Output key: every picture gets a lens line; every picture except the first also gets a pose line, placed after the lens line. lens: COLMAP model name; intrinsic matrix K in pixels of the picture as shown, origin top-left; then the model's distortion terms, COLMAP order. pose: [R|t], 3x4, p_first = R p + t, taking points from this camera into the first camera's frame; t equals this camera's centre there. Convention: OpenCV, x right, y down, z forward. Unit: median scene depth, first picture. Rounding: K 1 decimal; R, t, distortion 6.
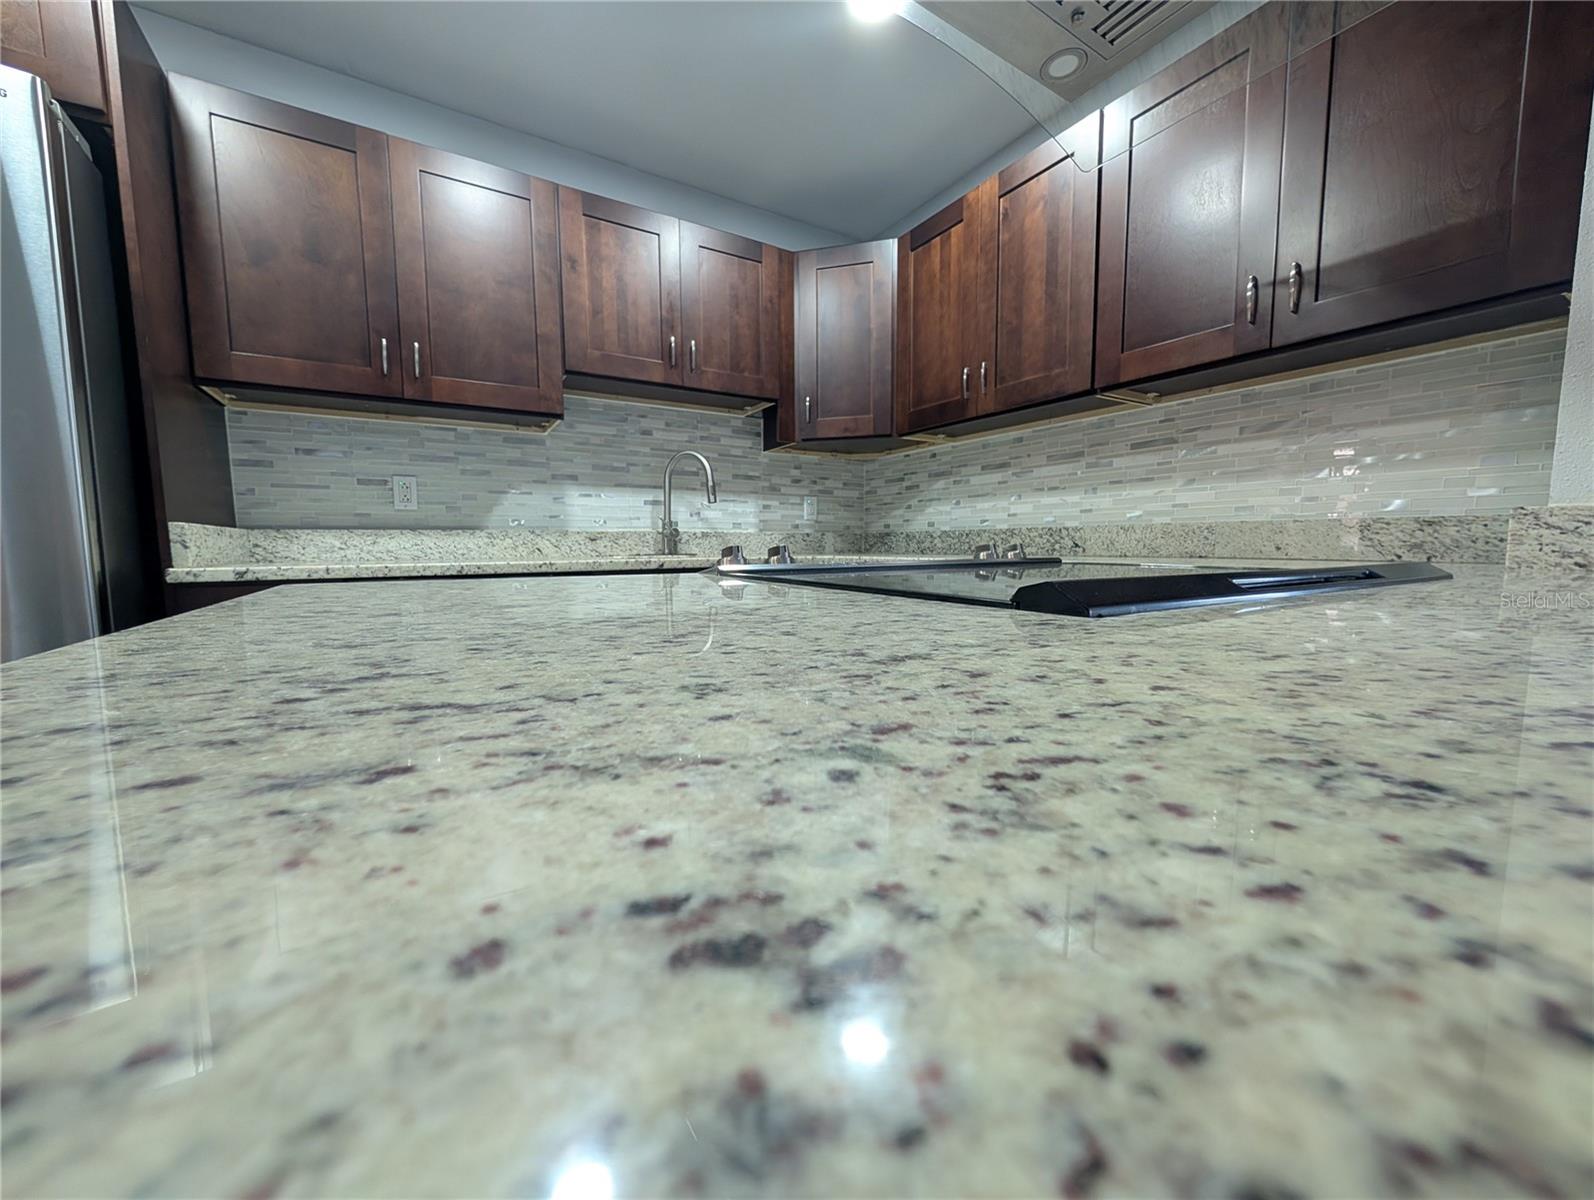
lens RADIAL K [[605.7, 0, 798.0], [0, 605.7, 598.1], [0, 0, 1]] dist [-0.001023, 0.000228]
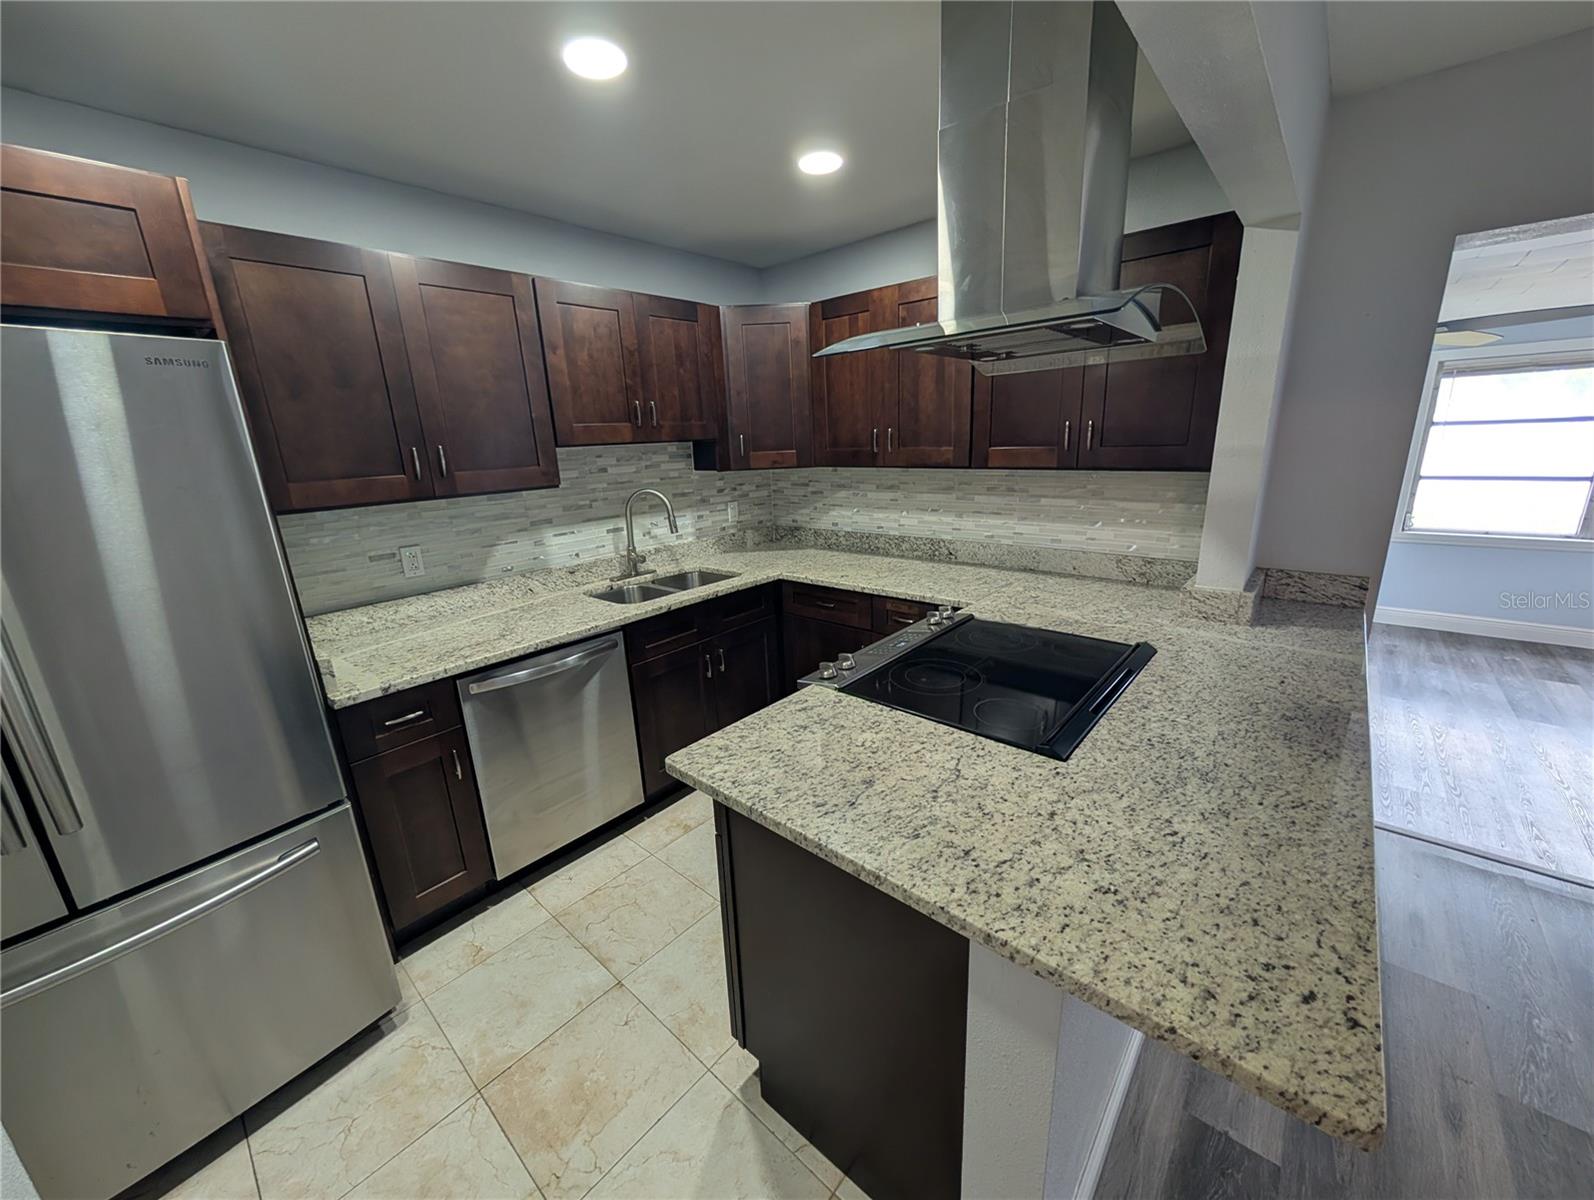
lens RADIAL K [[605.7, 0, 799.1], [0, 605.7, 598.5], [0, 0, 1]] dist [-0.001023, 0.000228]
pose [[0.954421, -0.110090, 0.277419, -0.250758], [0.062435, 0.982565, 0.175120, -0.222809], [-0.291861, -0.149818, 0.944654, -0.225034]]
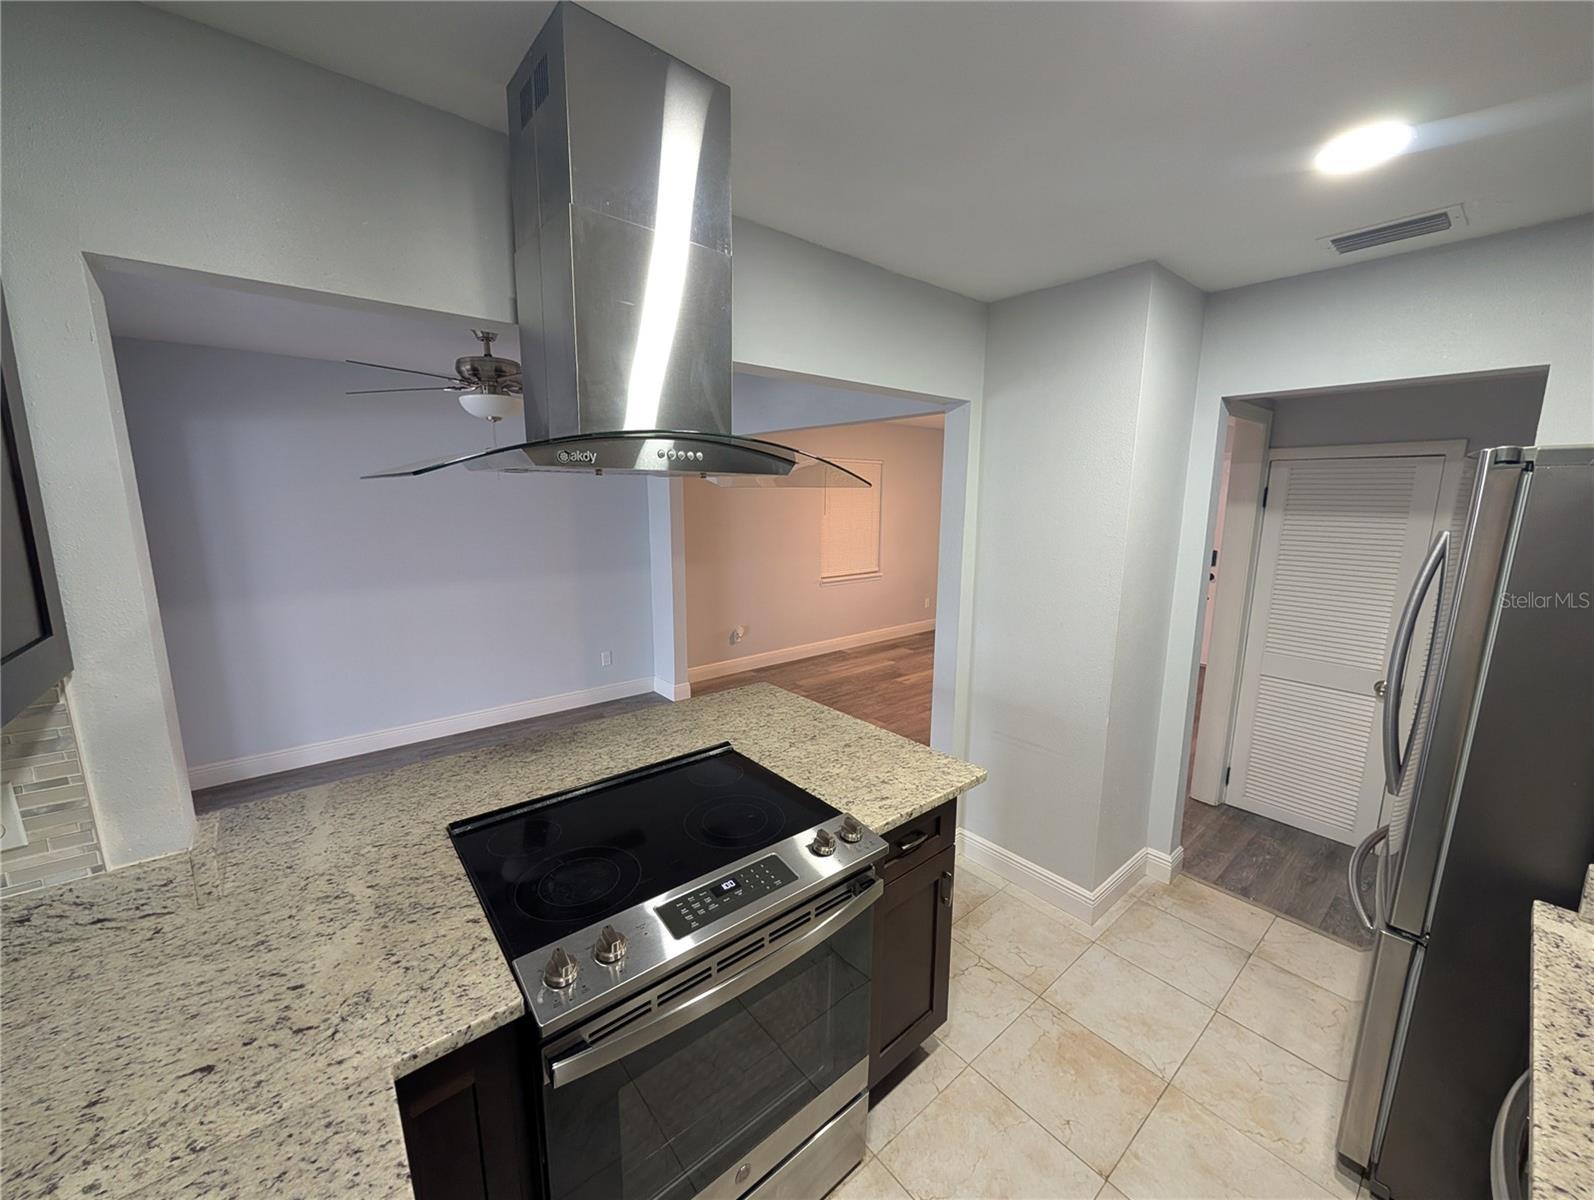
lens RADIAL K [[605.7, 0, 798.5], [0, 605.7, 602.5], [0, 0, 1]] dist [-0.001023, 0.000228]
pose [[-0.989880, 0.023962, -0.139870, 0.082608], [-0.013512, 0.965248, 0.260985, -0.379745], [0.141263, 0.260233, -0.955156, 0.871922]]
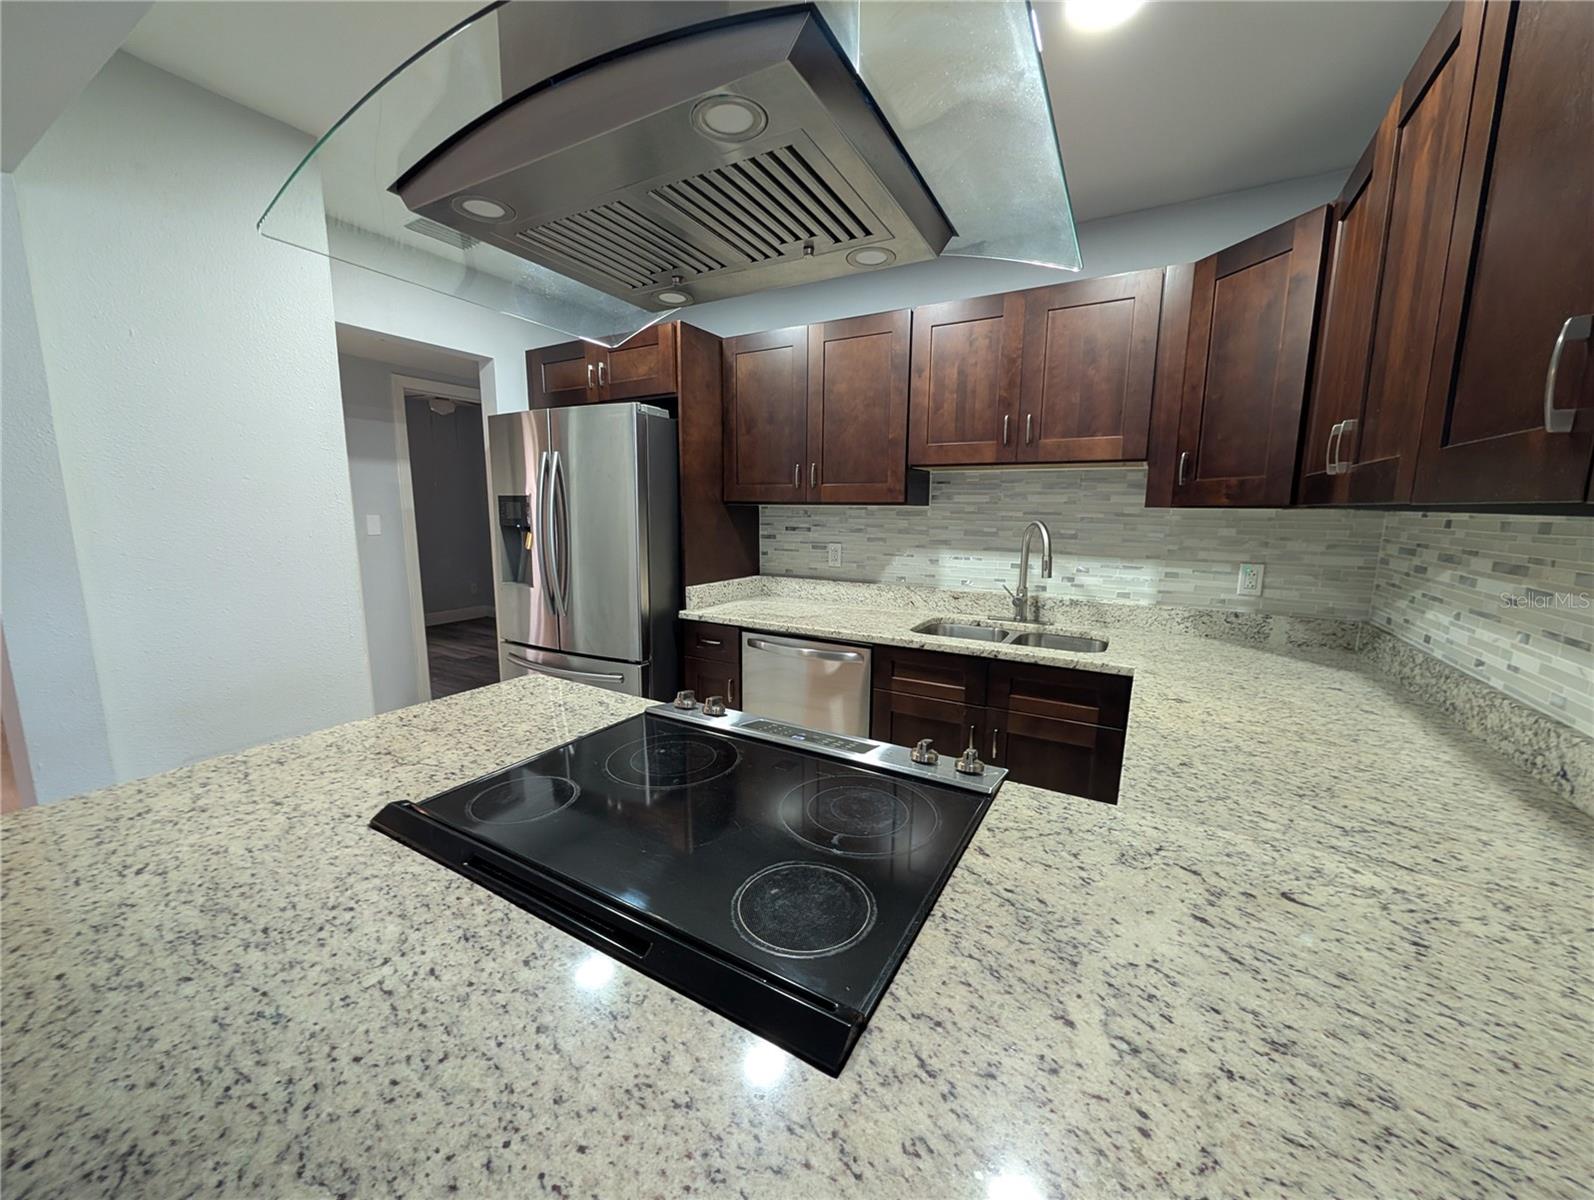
lens RADIAL K [[605.7, 0, 795.6], [0, 605.7, 599.8], [0, 0, 1]] dist [-0.001023, 0.000228]
pose [[0.472279, 0.144822, -0.869471, 0.495388], [-0.091039, 0.989149, 0.115305, -0.195248], [0.876735, 0.024700, 0.480339, 0.201230]]
